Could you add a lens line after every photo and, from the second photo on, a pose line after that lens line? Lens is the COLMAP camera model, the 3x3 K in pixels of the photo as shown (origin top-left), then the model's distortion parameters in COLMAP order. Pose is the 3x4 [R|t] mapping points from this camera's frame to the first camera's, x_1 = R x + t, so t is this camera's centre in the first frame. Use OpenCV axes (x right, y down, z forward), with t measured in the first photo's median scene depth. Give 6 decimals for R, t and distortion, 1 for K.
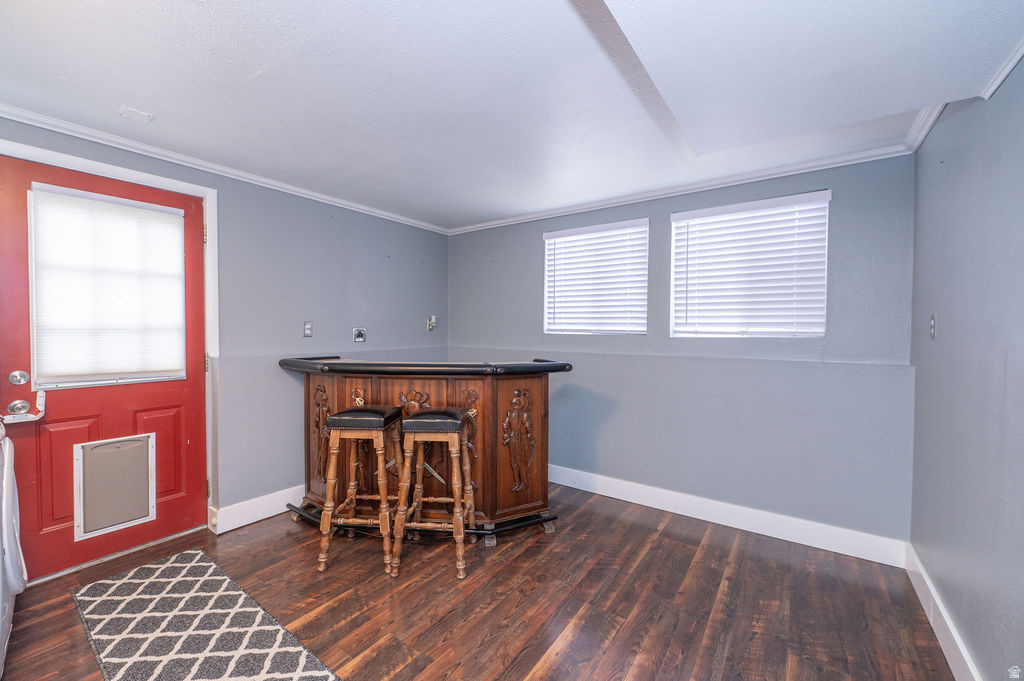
lens RADIAL K [[409.5, 0, 515.4], [0, 409.5, 337.2], [0, 0, 1]] dist [-0.007469, -0.000059]
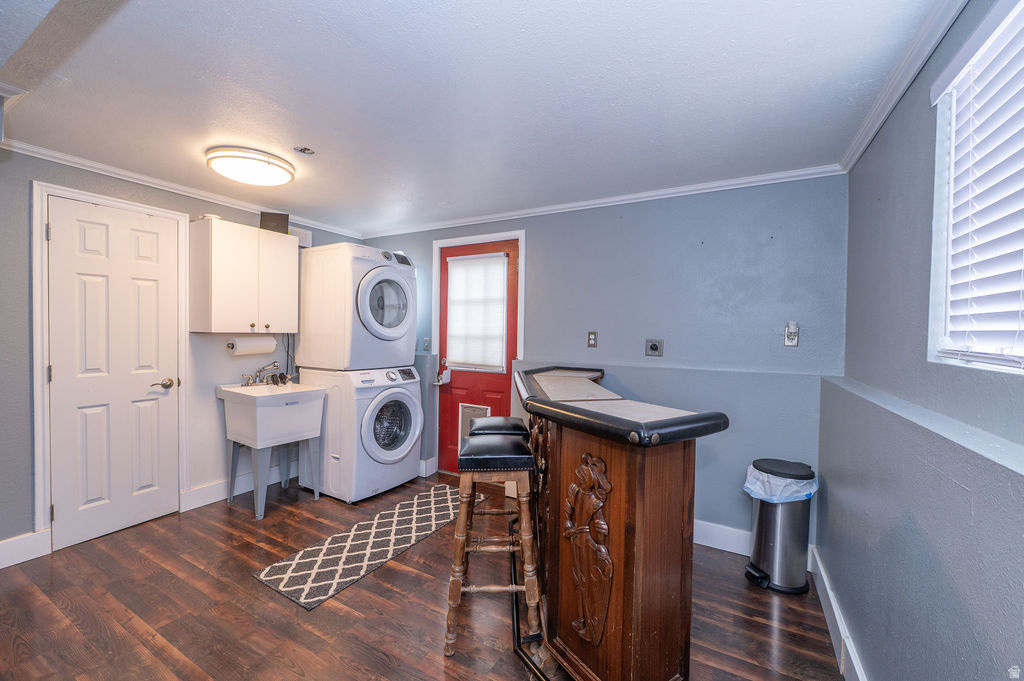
lens RADIAL K [[409.5, 0, 515.4], [0, 409.5, 337.2], [0, 0, 1]] dist [-0.007469, -0.000059]
pose [[0.106667, 0.010656, -0.994238, 0.672638], [-0.034054, 0.999395, 0.007057, -0.037176], [0.993712, 0.033105, 0.106965, 1.036746]]
